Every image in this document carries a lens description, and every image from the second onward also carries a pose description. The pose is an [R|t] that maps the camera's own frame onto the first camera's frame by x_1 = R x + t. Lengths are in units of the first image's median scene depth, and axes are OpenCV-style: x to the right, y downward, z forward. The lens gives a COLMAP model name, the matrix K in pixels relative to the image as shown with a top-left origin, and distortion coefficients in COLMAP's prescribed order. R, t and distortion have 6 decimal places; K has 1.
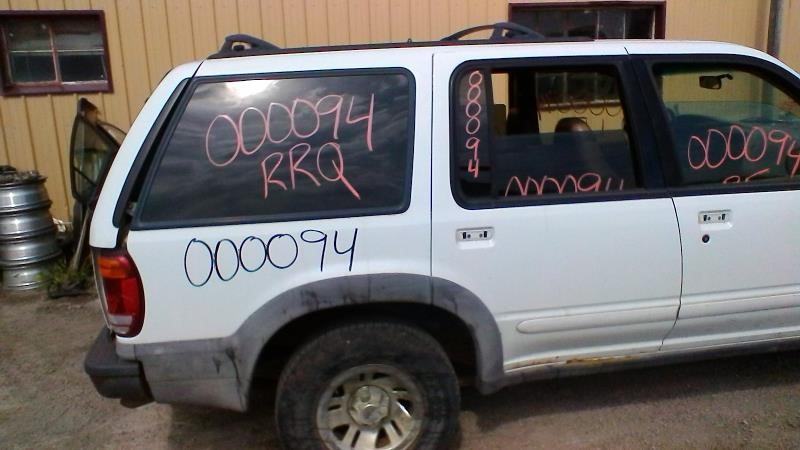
lens RADIAL K [[649.6, 0, 400.0], [0, 649.6, 225.0], [0, 0, 1]] dist [-0.016943, -0.011031]
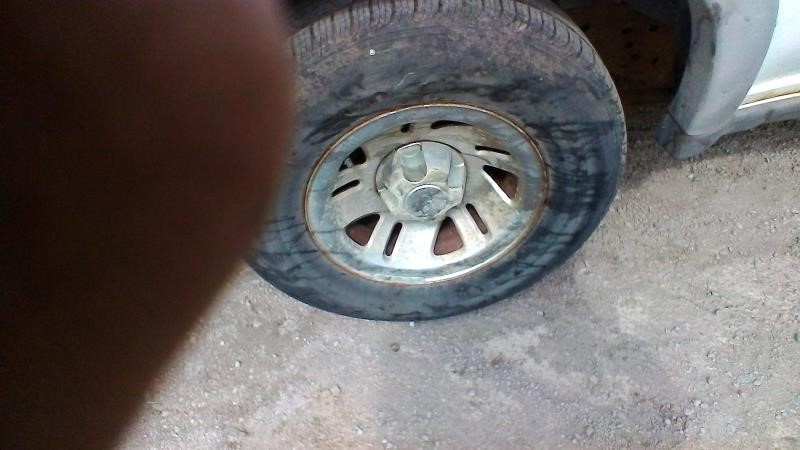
lens RADIAL K [[649.6, 0, 400.0], [0, 649.6, 225.0], [0, 0, 1]] dist [-0.016943, -0.011031]
pose [[0.999217, 0.011868, -0.037745, -0.047962], [0.009234, 0.857655, 0.514142, 0.073944], [0.038474, -0.514088, 0.856874, 0.626575]]
